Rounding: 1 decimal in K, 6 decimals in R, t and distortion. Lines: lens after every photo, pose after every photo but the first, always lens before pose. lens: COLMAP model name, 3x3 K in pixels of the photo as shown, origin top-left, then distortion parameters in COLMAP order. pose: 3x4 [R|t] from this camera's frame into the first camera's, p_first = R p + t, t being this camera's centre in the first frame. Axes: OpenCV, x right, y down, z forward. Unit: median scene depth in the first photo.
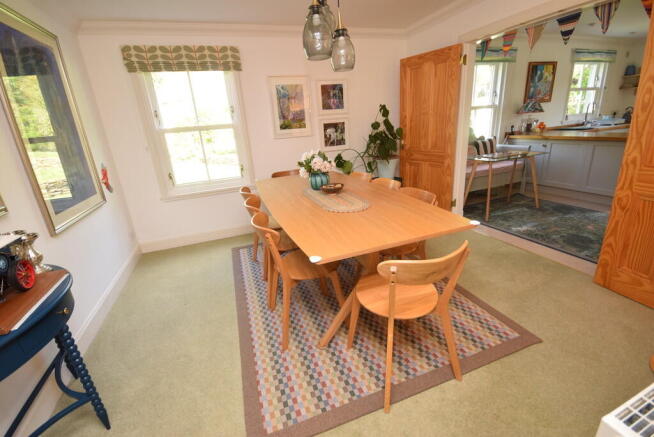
lens RADIAL K [[289.8, 0, 323.3], [0, 289.8, 217.9], [0, 0, 1]] dist [0.012865, -0.008448]
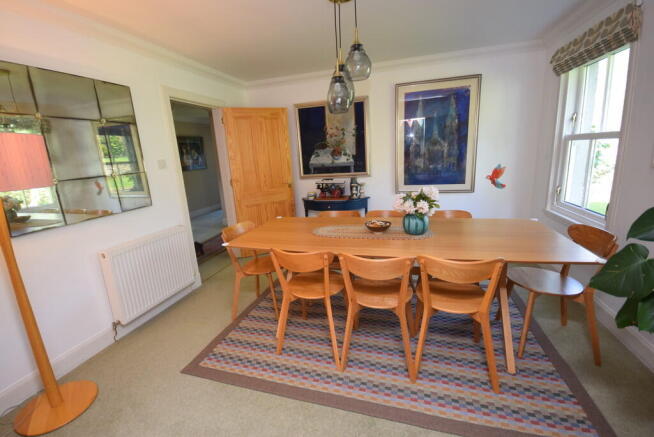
lens RADIAL K [[289.8, 0, 323.3], [0, 289.8, 217.9], [0, 0, 1]] dist [0.012865, -0.008448]
pose [[-0.601654, 0.285952, -0.745817, 0.412101], [-0.145317, 0.878955, 0.454226, -0.262815], [0.785427, 0.381667, -0.487273, 0.661987]]
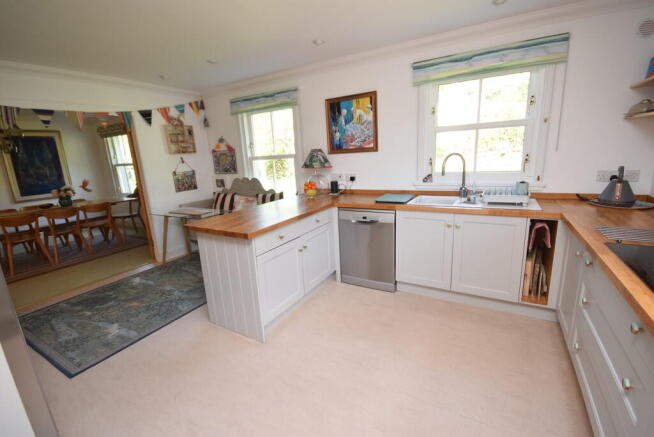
lens RADIAL K [[289.8, 0, 323.3], [0, 289.8, 217.9], [0, 0, 1]] dist [0.012865, -0.008448]
pose [[0.624671, 0.212983, -0.751282, 1.330893], [-0.233908, 0.968945, 0.080201, -0.307558], [0.745033, 0.125632, 0.655090, 0.561485]]
